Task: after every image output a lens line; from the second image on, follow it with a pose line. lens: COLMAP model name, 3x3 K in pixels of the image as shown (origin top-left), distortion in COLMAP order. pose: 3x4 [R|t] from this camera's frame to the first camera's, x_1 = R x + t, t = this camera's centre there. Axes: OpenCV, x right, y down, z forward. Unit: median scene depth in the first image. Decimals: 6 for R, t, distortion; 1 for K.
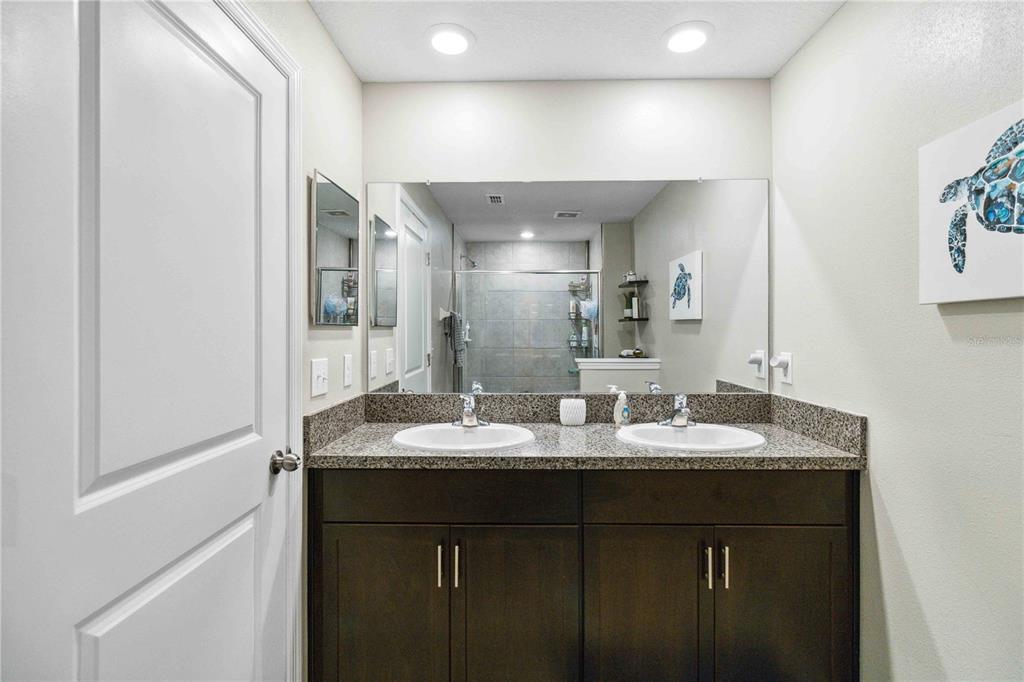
lens RADIAL K [[481.5, 0, 515.6], [0, 481.5, 331.7], [0, 0, 1]] dist [0.000105, 0.000523]
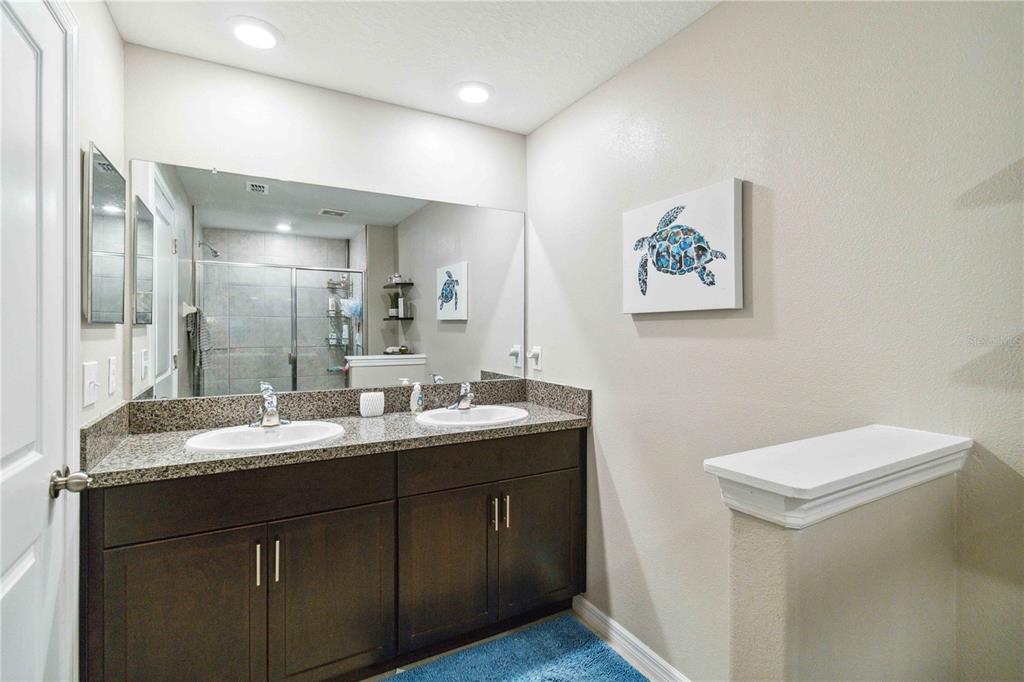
lens RADIAL K [[475.1, 0, 511.3], [0, 475.1, 329.4], [0, 0, 1]] dist [0.002365, -0.000054]
pose [[0.865327, 0.002436, 0.501203, -0.159255], [-0.002545, 0.999997, -0.000466, -0.003207], [-0.501202, -0.000873, 0.865330, -0.095839]]
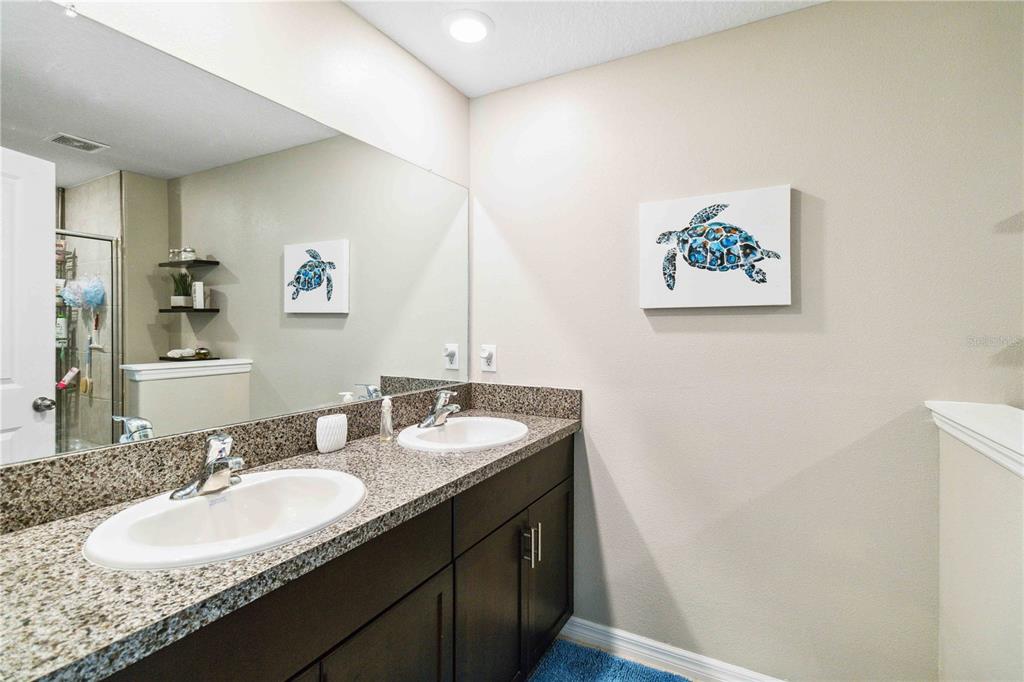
lens RADIAL K [[475.1, 0, 511.3], [0, 475.1, 329.4], [0, 0, 1]] dist [0.002365, -0.000054]
pose [[0.473326, -0.001334, 0.880886, -0.430568], [-0.003074, 0.999990, 0.003166, 0.003035], [-0.880882, -0.004207, 0.473317, 0.434172]]
